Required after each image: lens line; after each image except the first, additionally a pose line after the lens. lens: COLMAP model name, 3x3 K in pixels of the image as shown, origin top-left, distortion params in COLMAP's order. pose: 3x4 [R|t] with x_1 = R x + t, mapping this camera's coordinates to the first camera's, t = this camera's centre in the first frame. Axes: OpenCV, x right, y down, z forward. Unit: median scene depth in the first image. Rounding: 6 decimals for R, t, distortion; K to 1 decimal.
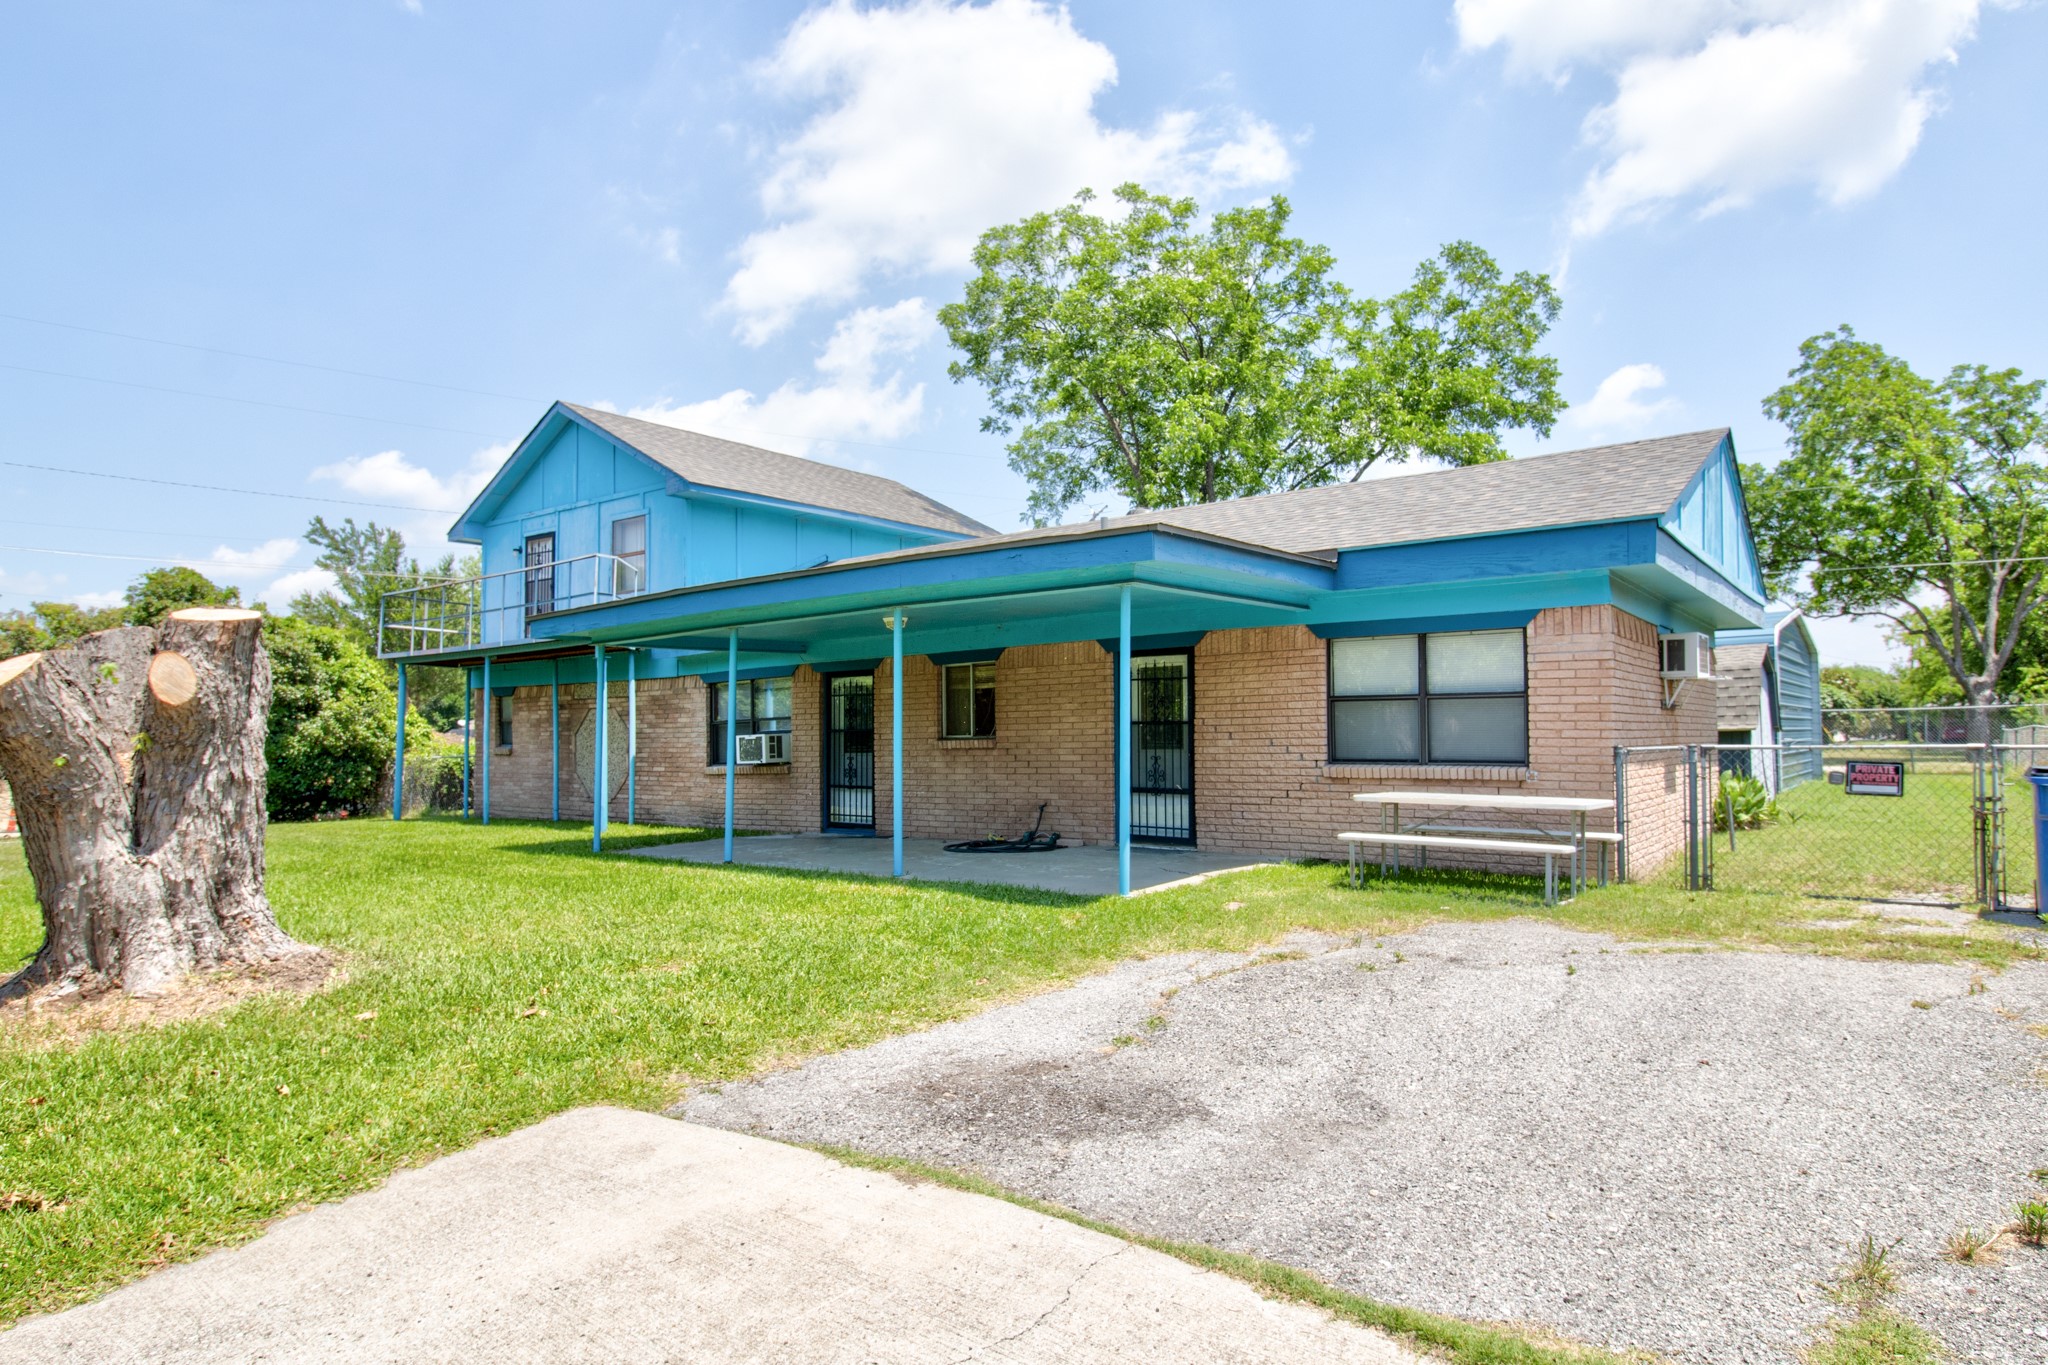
lens RADIAL K [[1169.5, 0, 1024.0], [0, 1169.5, 682.5], [0, 0, 1]] dist [-0.000138, -0.000261]
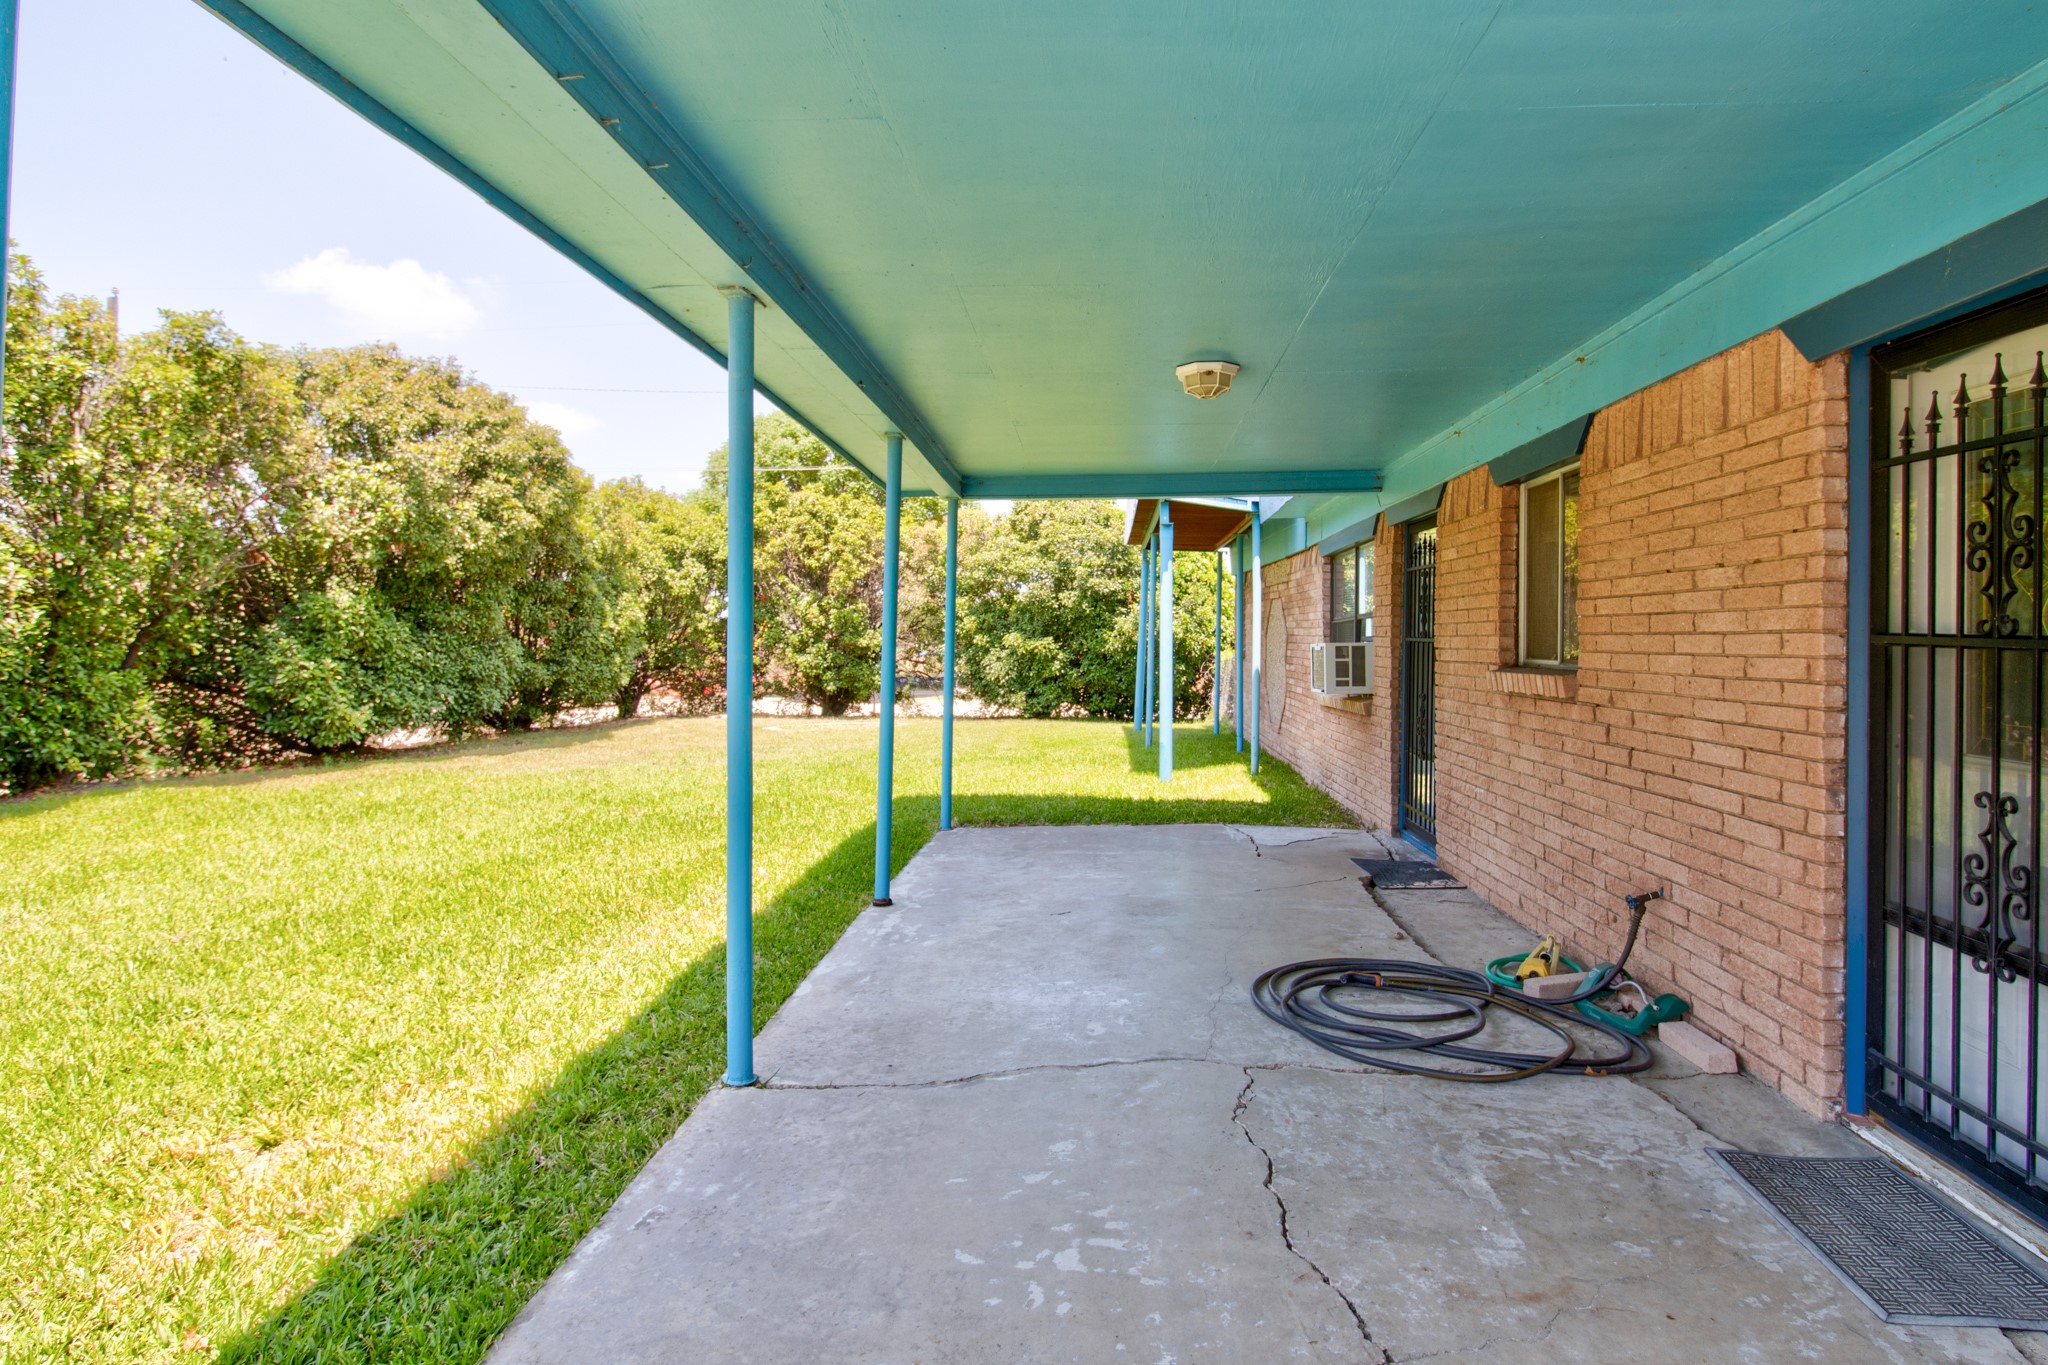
lens RADIAL K [[1146.7, 0, 1019.7], [0, 1146.7, 638.0], [0, 0, 1]] dist [-0.000939, -0.000418]
pose [[0.559612, 0.007606, -0.828720, 0.152314], [0.045739, 0.998150, 0.040047, 0.013820], [0.827492, -0.060316, 0.558229, 0.596738]]
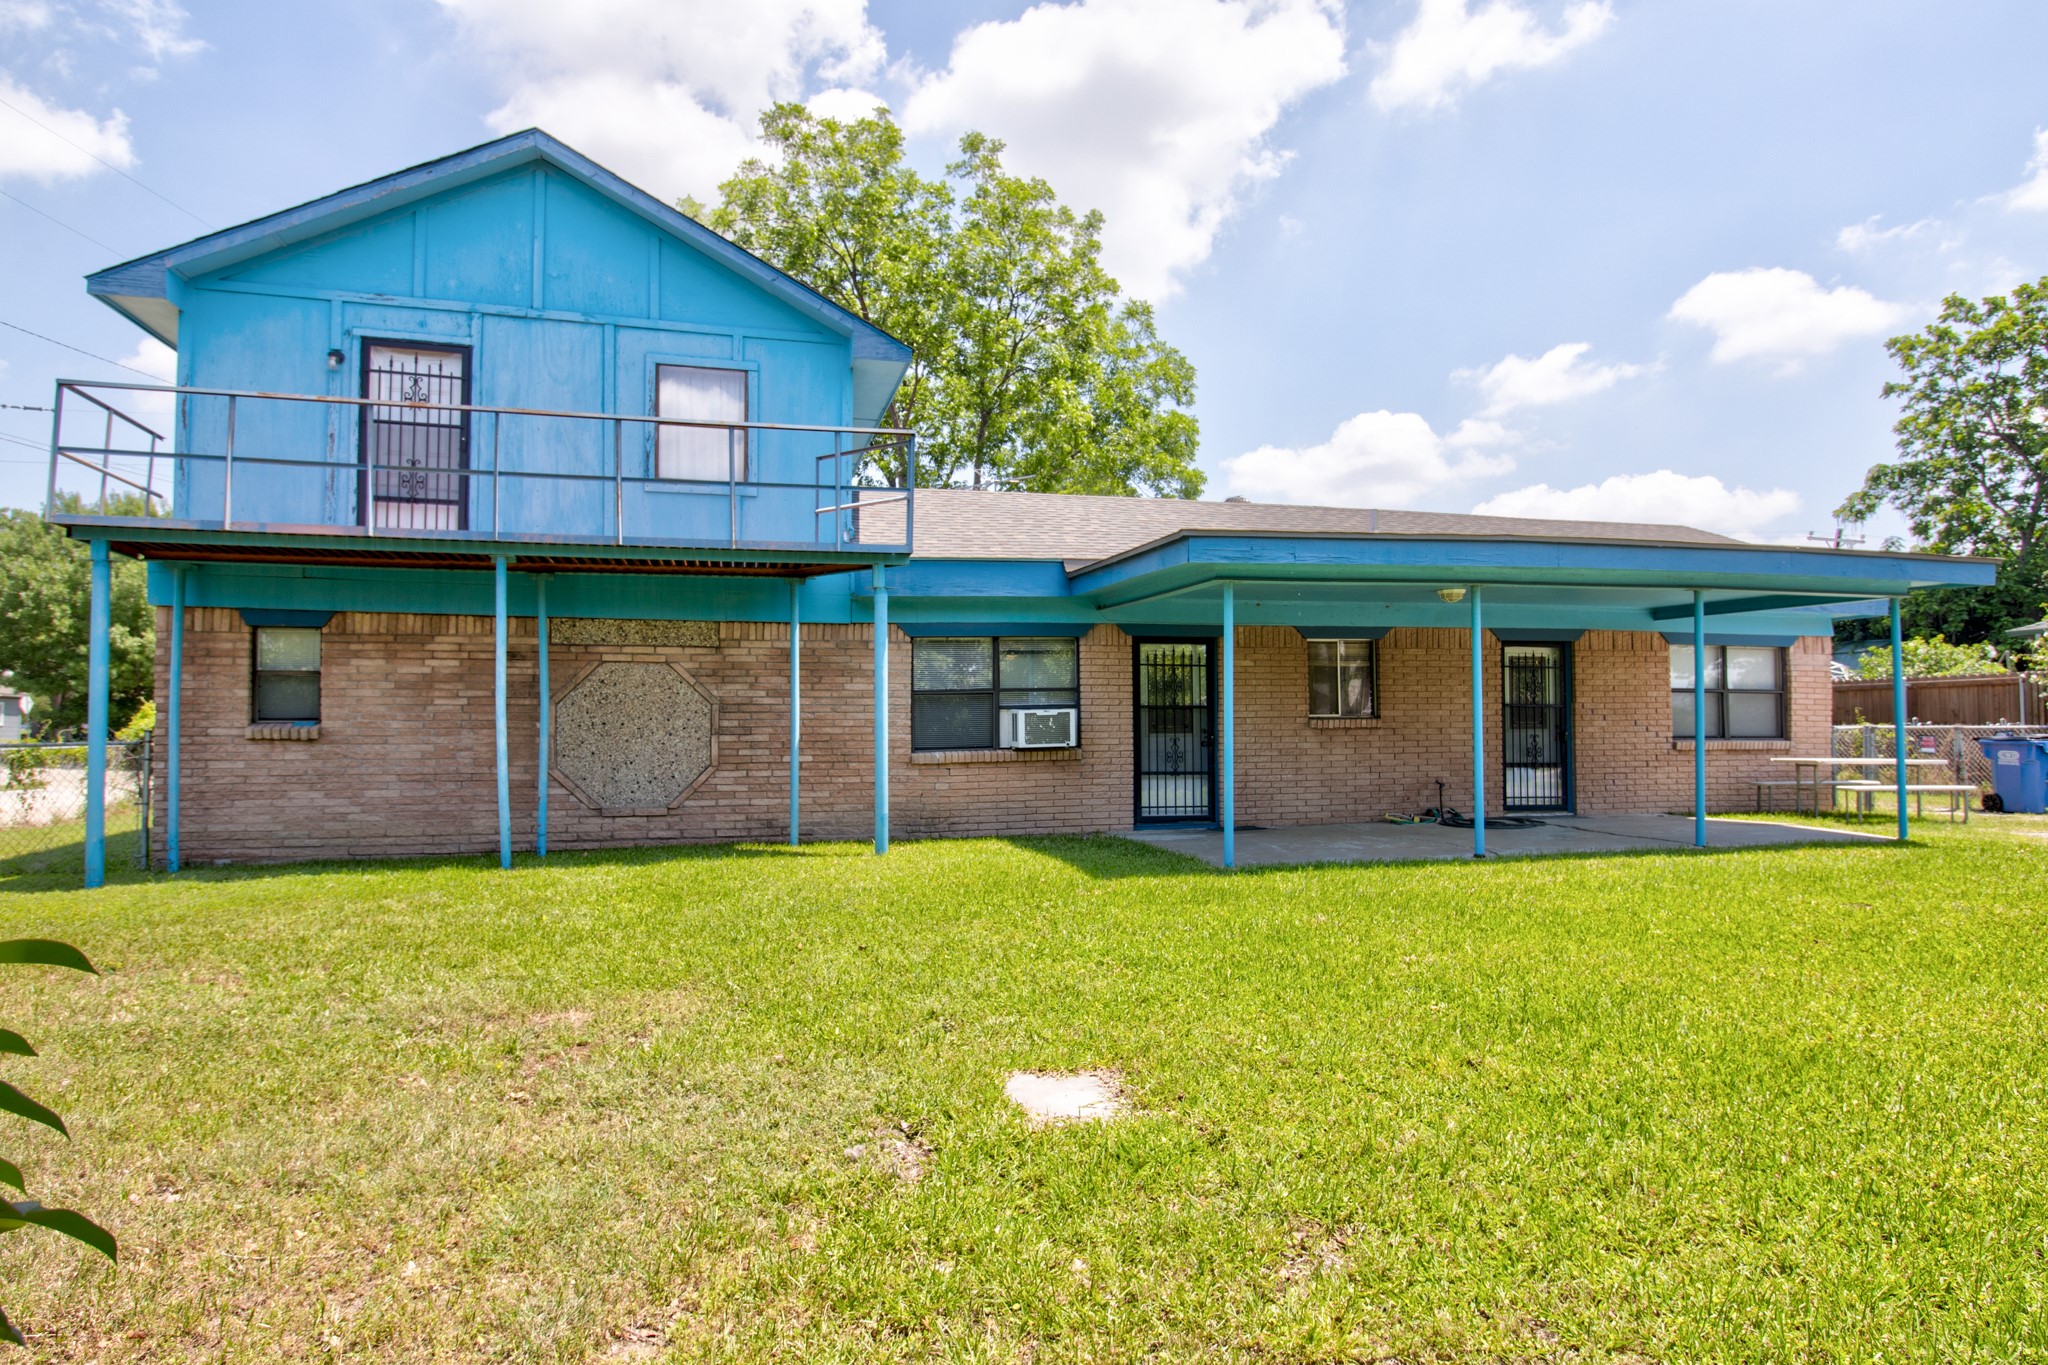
lens RADIAL K [[1121.5, 0, 1024.0], [0, 1121.5, 682.5], [0, 0, 1]] dist [-0.001301, -0.001167]
pose [[0.611812, 0.042750, 0.789847, -0.858288], [-0.040143, 0.998930, -0.022972, 0.046445], [-0.789984, -0.017652, 0.612873, 0.589533]]
